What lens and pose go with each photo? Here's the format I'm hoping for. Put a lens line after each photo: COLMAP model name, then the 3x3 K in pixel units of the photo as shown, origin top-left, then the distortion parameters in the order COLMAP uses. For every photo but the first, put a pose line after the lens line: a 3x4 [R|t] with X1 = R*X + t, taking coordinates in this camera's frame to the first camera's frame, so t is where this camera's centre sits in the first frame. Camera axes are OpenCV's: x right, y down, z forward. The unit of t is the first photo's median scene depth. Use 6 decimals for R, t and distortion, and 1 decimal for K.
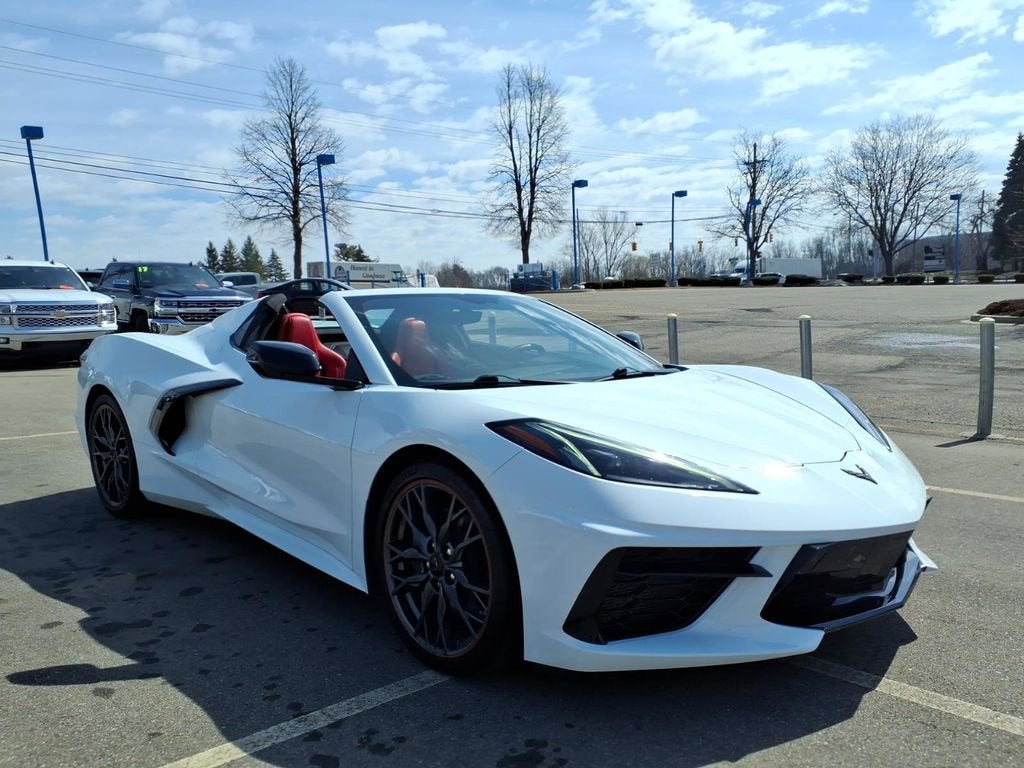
lens RADIAL K [[738.2, 0, 507.2], [0, 738.2, 411.3], [0, 0, 1]] dist [0.008249, -0.005690]
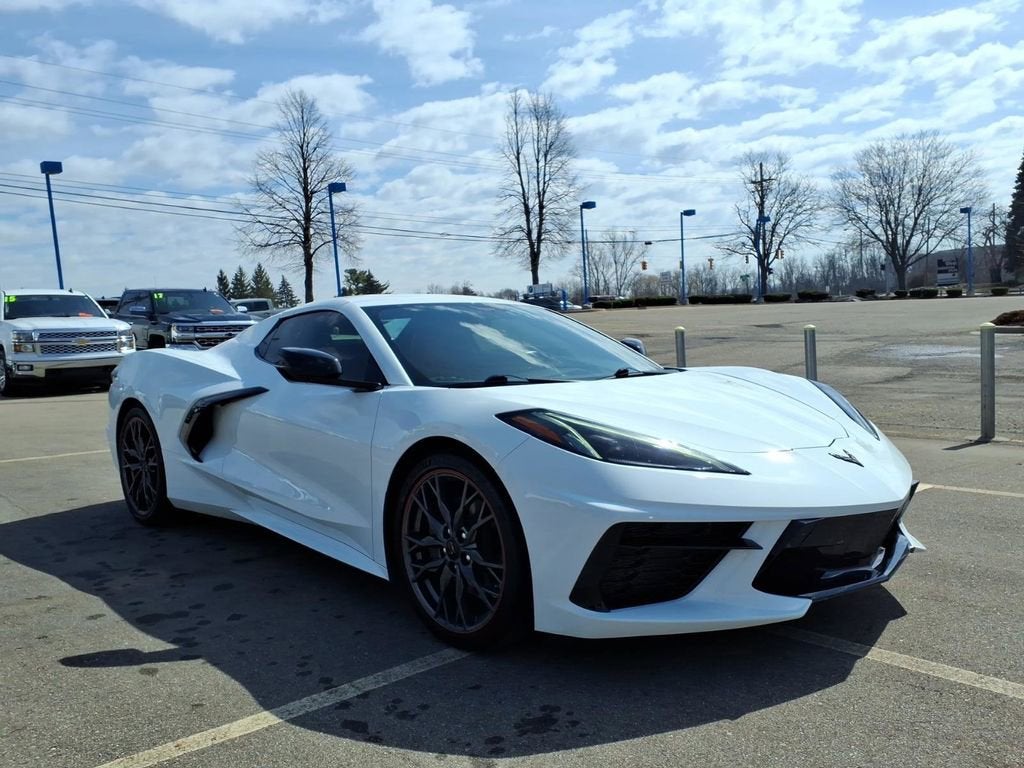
lens RADIAL K [[749.2, 0, 512.0], [0, 749.2, 384.0], [0, 0, 1]] dist [-0.001636, -0.000684]
pose [[0.999767, -0.019392, -0.009441, 0.002547], [0.018720, 0.997598, -0.066696, 0.023282], [0.010711, 0.066503, 0.997729, -0.063165]]
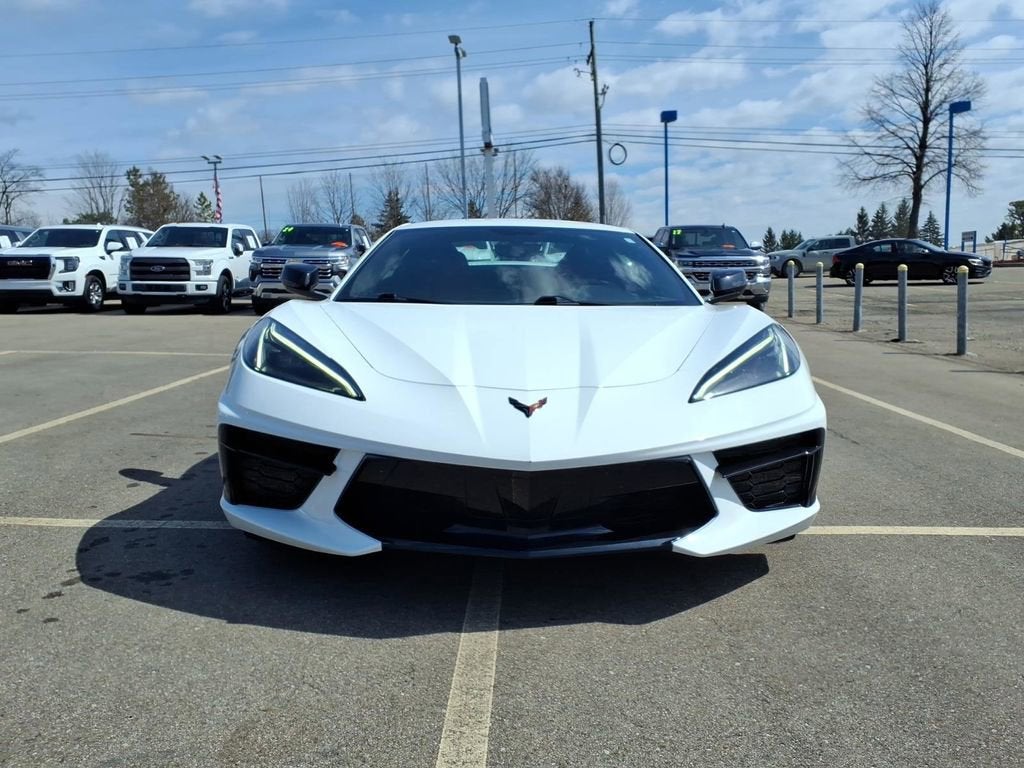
lens RADIAL K [[787.8, 0, 604.4], [0, 787.8, 389.3], [0, 0, 1]] dist [0.005567, -0.037073]
pose [[0.766151, 0.098769, -0.635025, 0.650818], [-0.096850, 0.994579, 0.037844, 0.011143], [0.635321, 0.032508, 0.771564, 0.185235]]
